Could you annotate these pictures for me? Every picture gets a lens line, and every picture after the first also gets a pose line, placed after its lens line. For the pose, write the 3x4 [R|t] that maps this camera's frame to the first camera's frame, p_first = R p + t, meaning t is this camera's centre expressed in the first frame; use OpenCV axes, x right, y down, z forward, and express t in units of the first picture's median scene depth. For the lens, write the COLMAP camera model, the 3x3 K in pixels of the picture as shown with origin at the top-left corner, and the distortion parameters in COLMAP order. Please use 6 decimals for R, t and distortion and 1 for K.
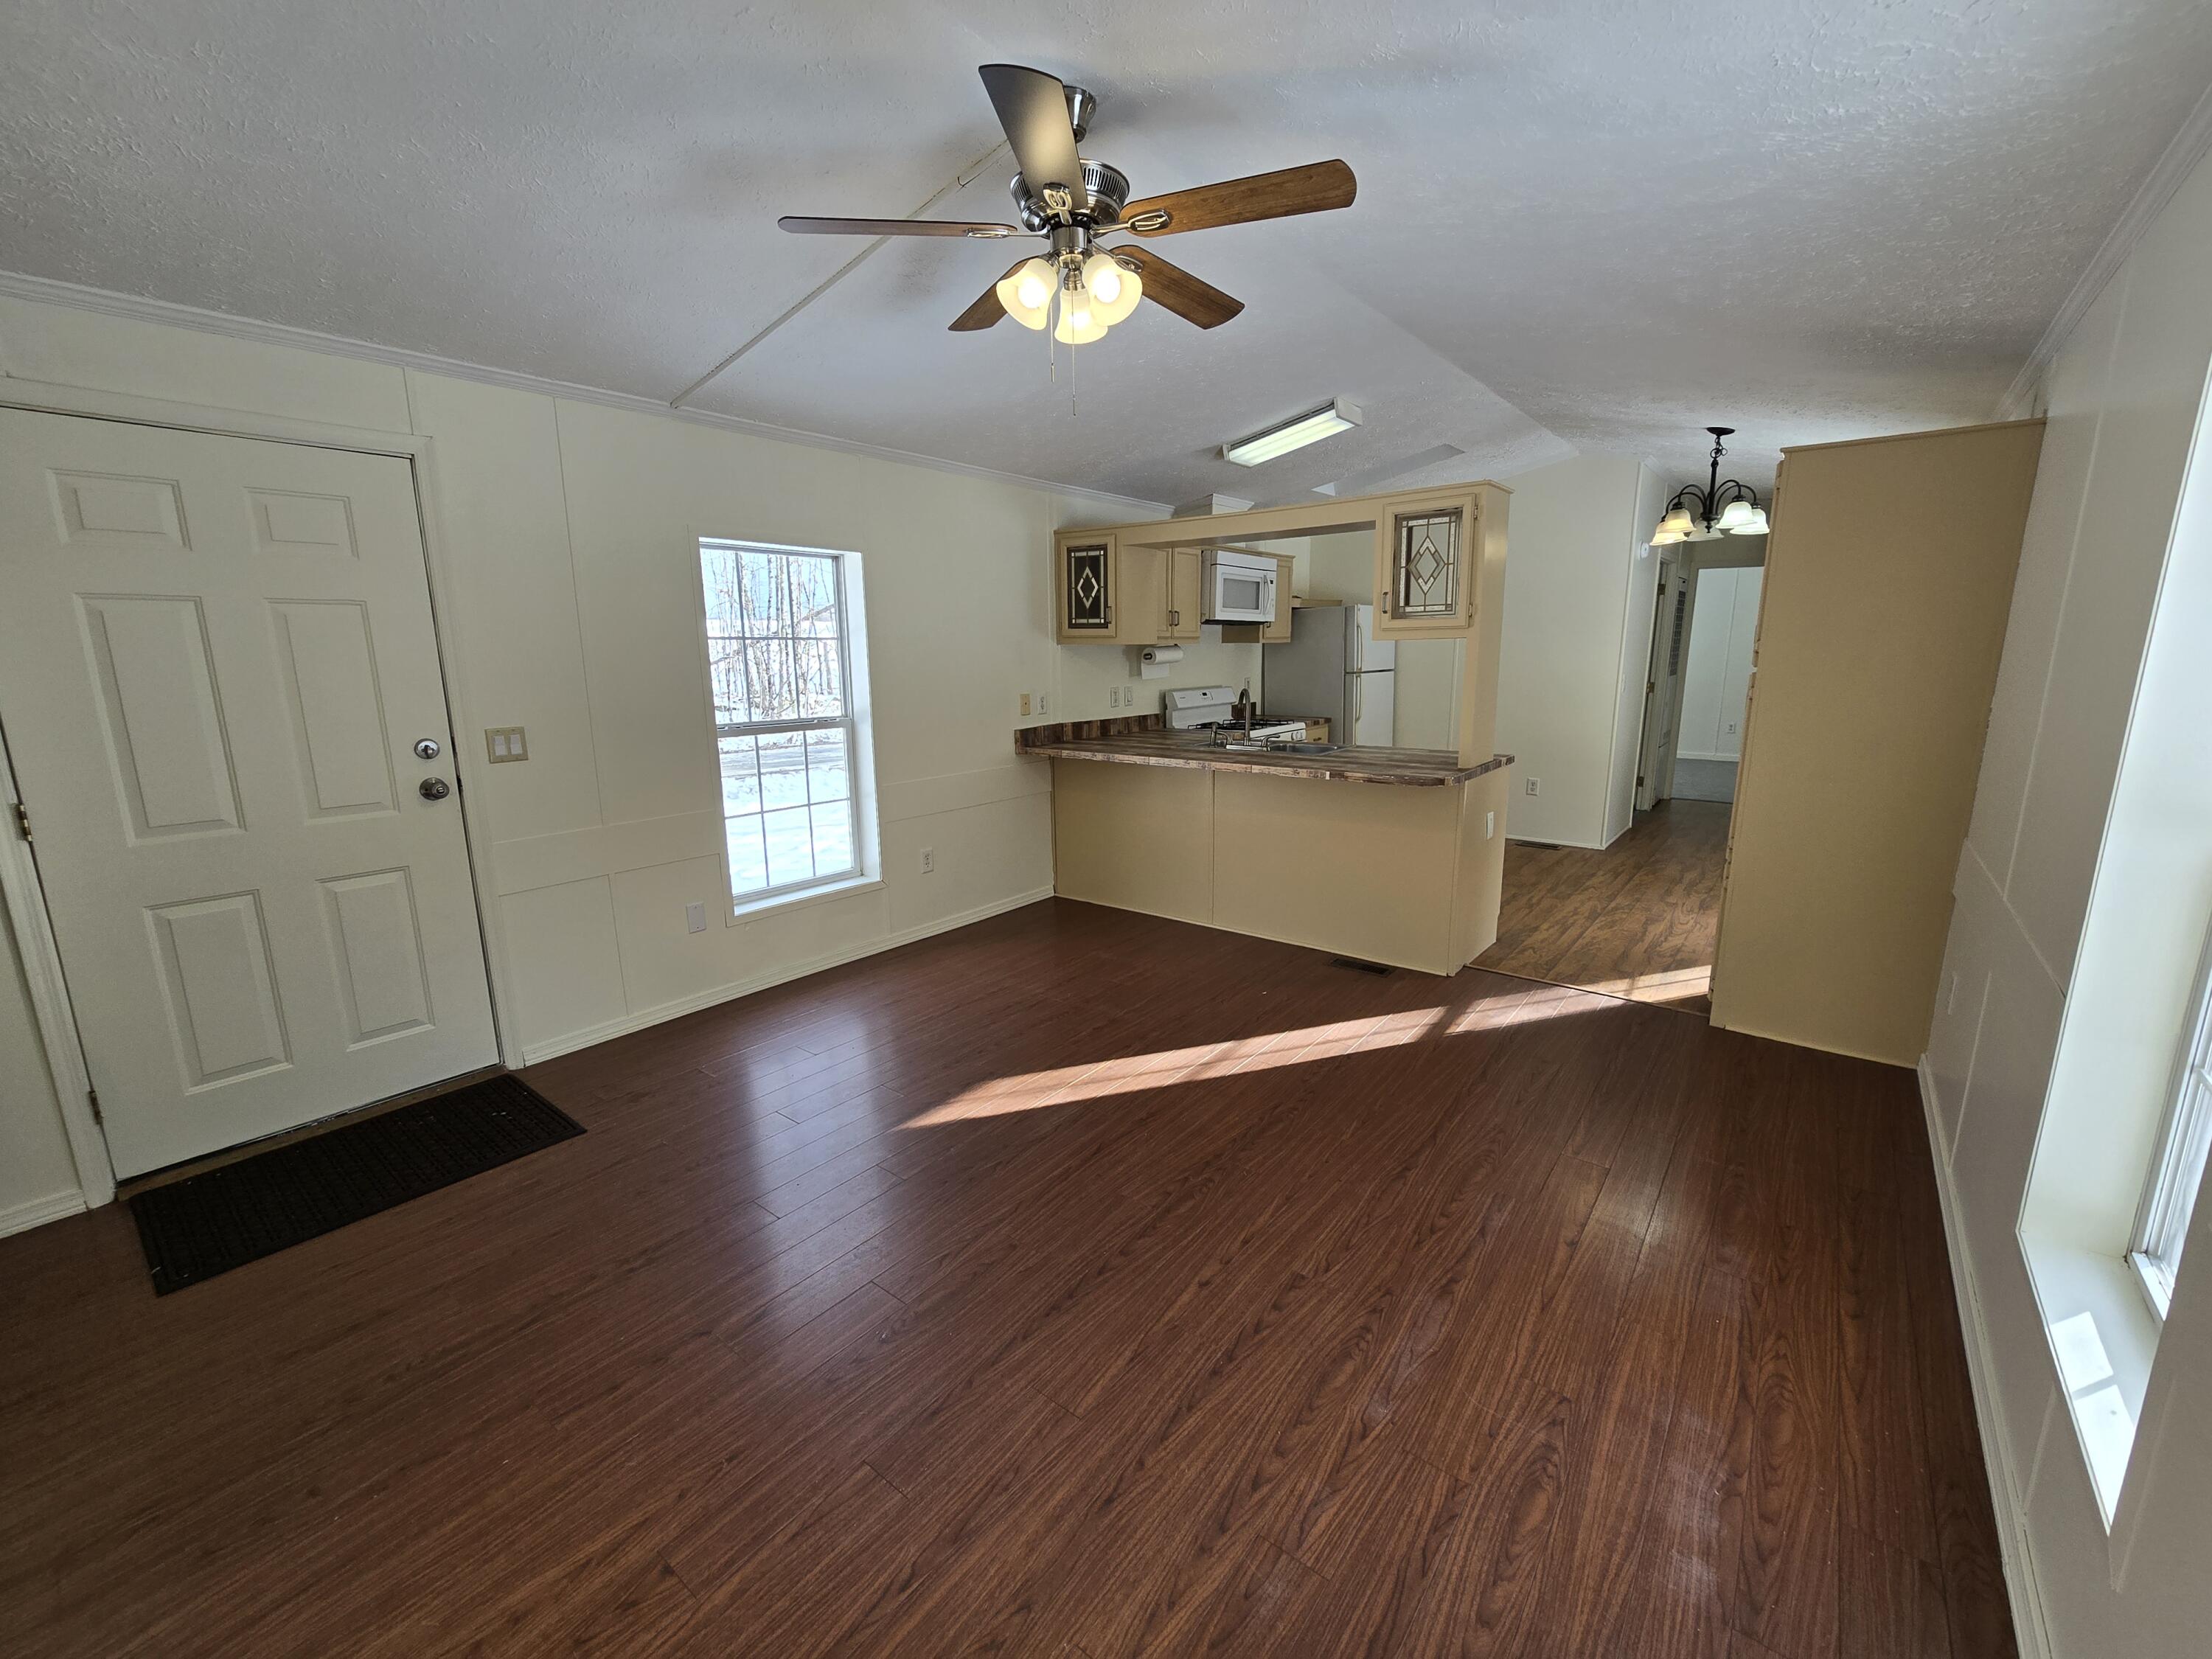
lens RADIAL K [[906.5, 0, 1112.3], [0, 906.5, 829.8], [0, 0, 1]] dist [-0.000370, -0.000626]
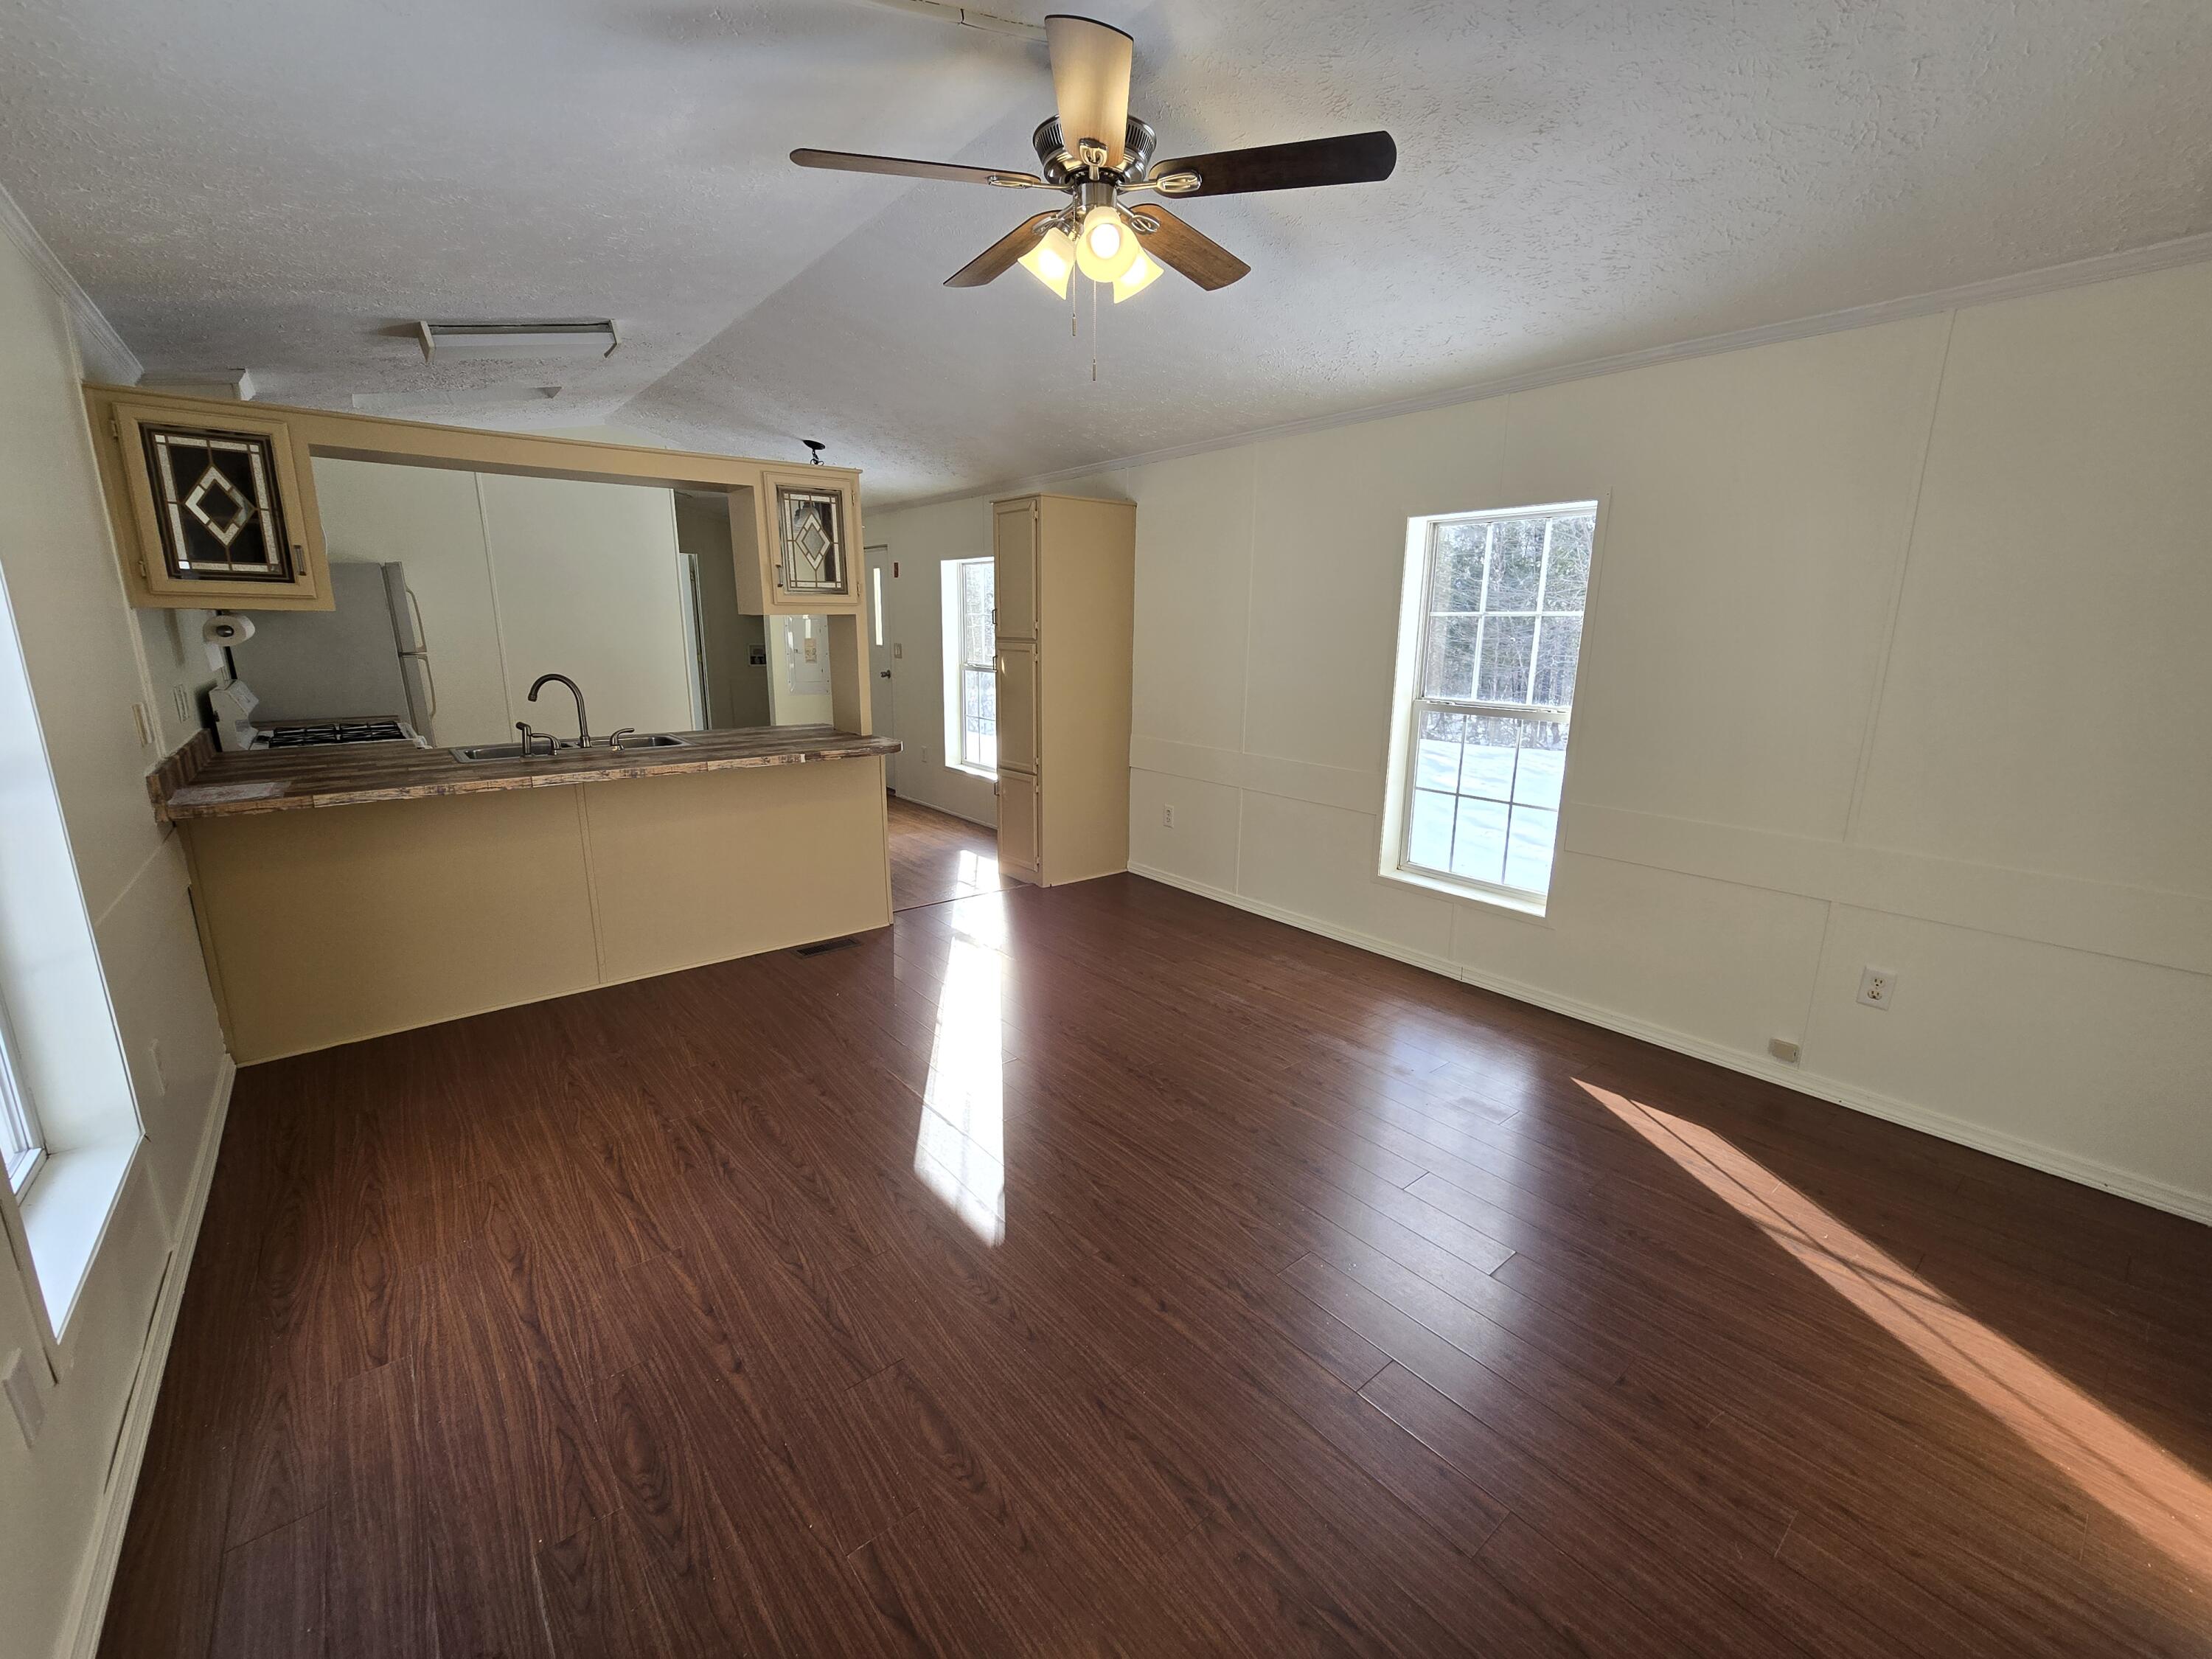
lens RADIAL K [[909.2, 0, 1113.0], [0, 909.2, 831.9], [0, 0, 1]] dist [0.000798, -0.002660]
pose [[0.215065, -0.207627, 0.954274, -0.512403], [0.182719, 0.968439, 0.169529, -0.072442], [-0.959354, 0.137905, 0.246214, 0.388274]]
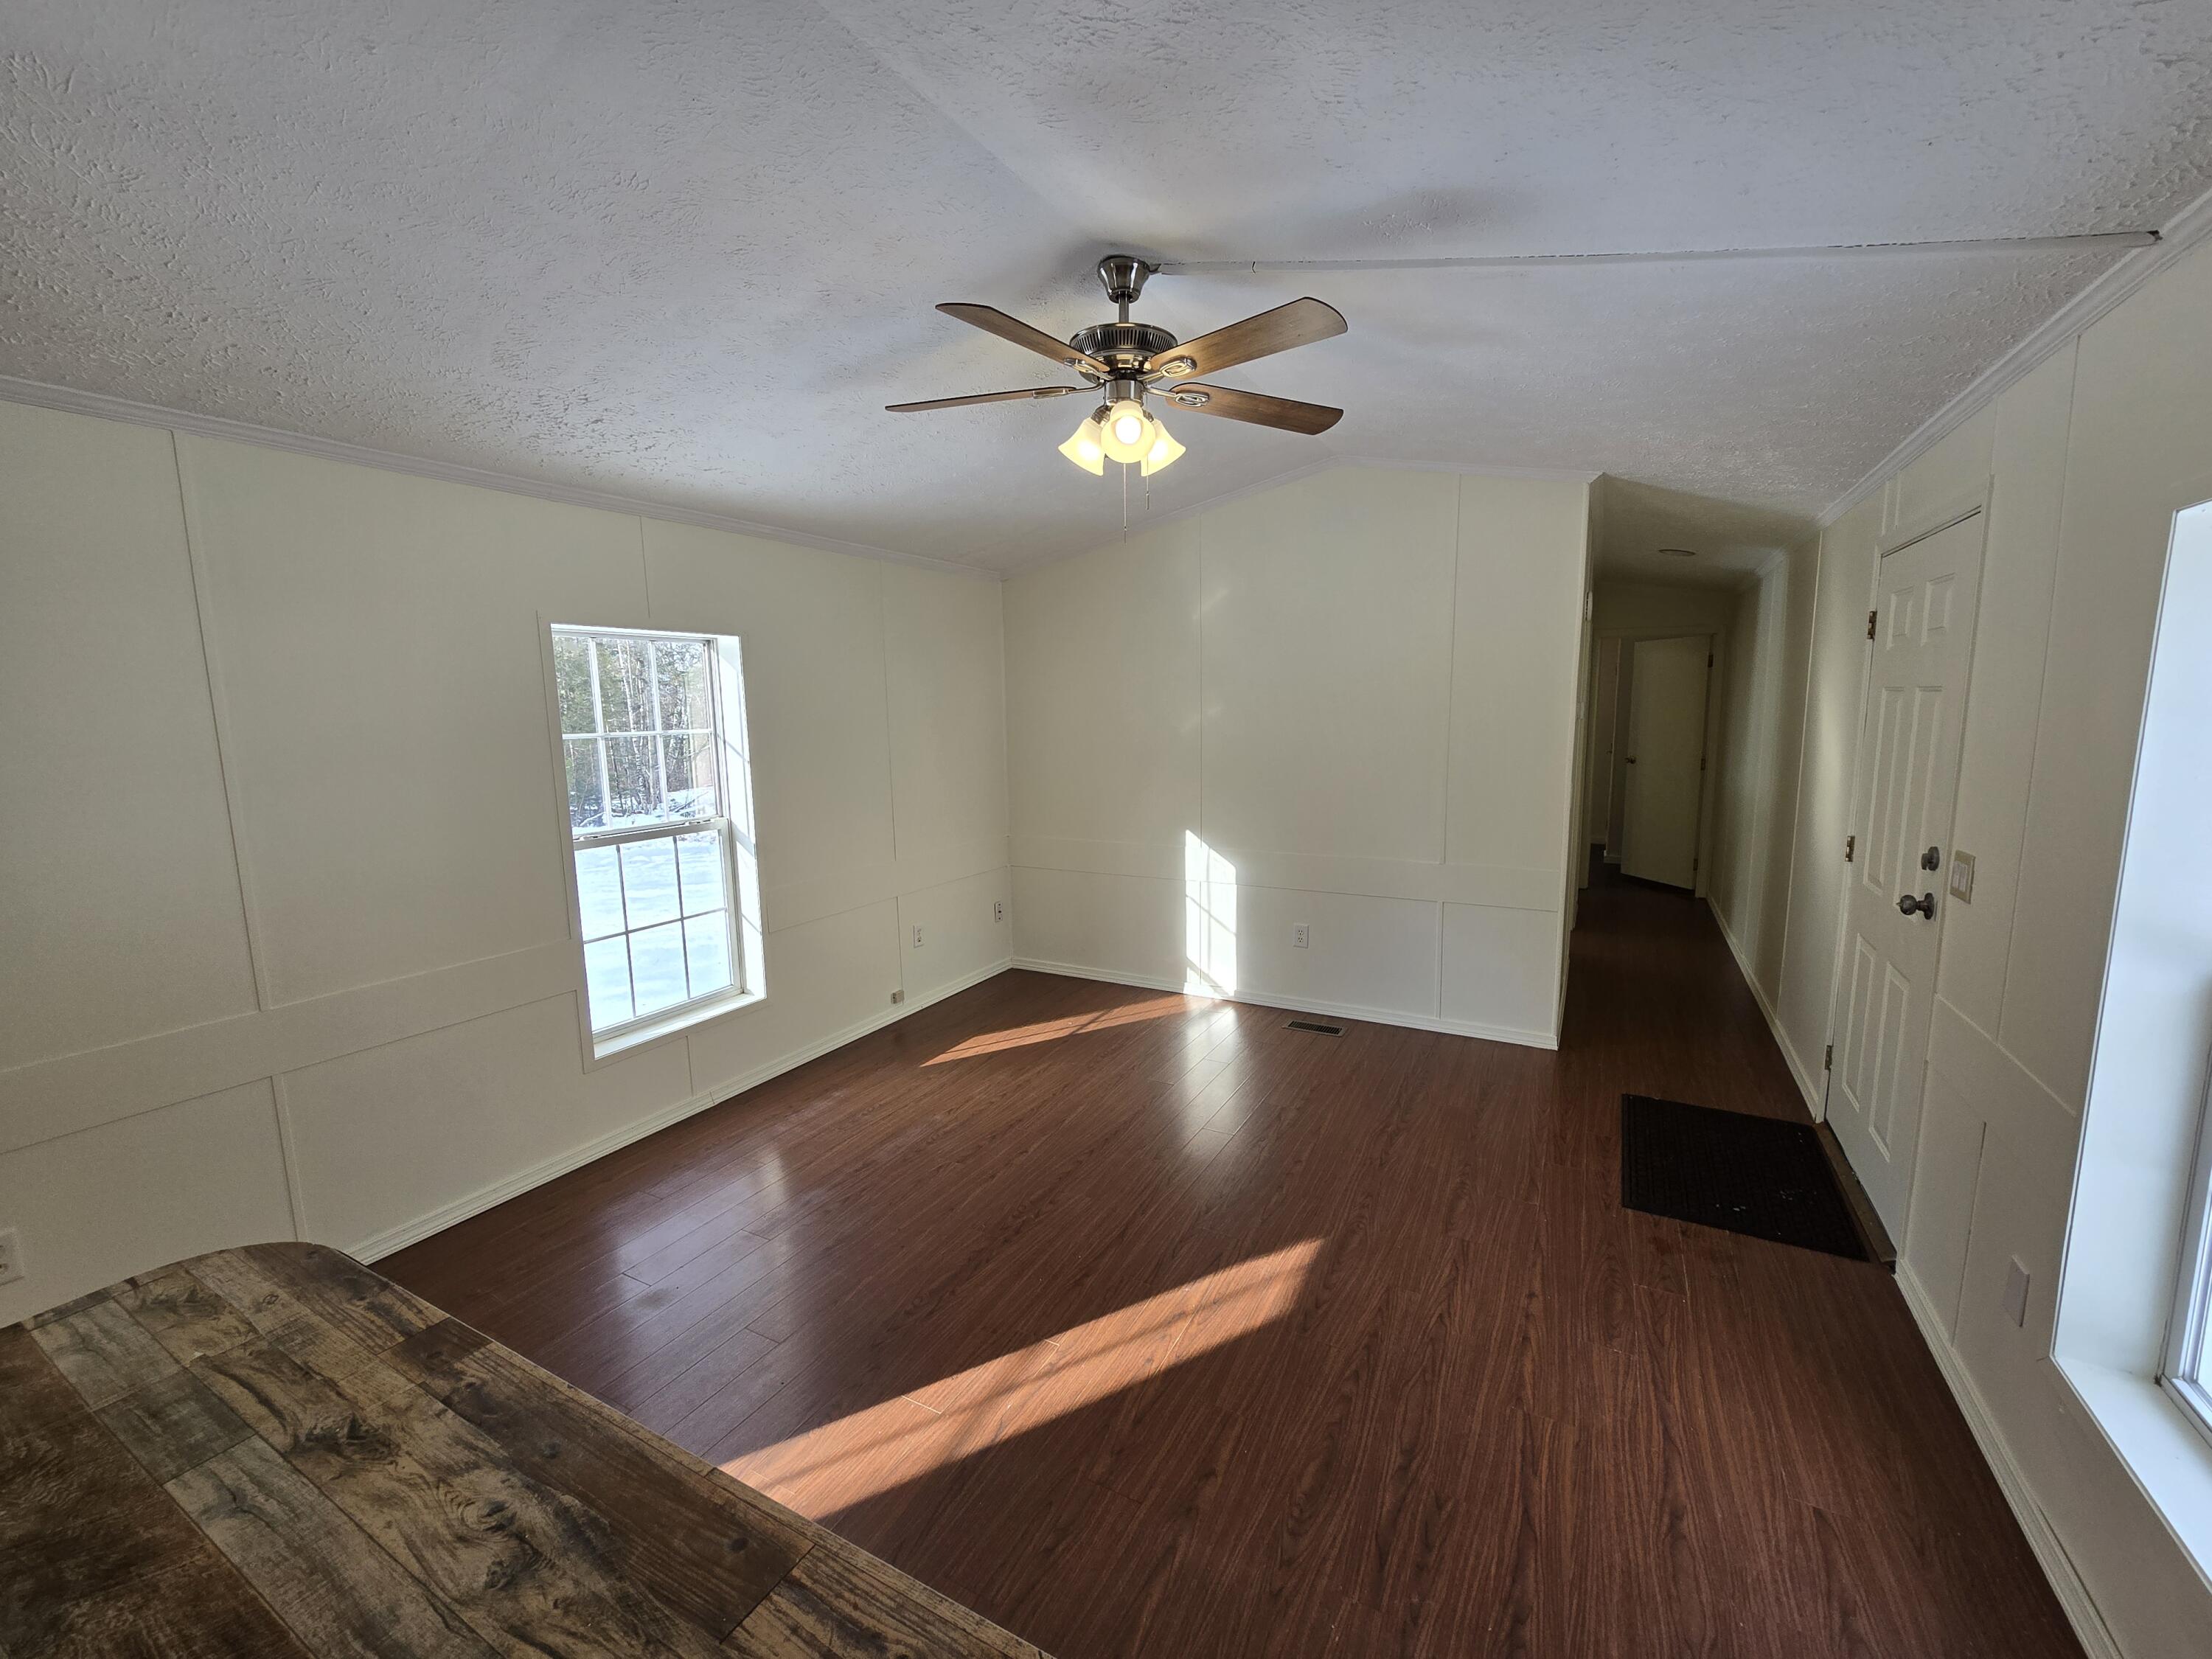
lens RADIAL K [[906.5, 0, 1112.3], [0, 906.5, 829.8], [0, 0, 1]] dist [-0.000370, -0.000626]
pose [[-0.984682, 0.047385, -0.167797, 0.083107], [-0.011678, 0.942280, 0.334622, -0.240265], [0.173968, 0.331455, -0.927293, 1.016360]]
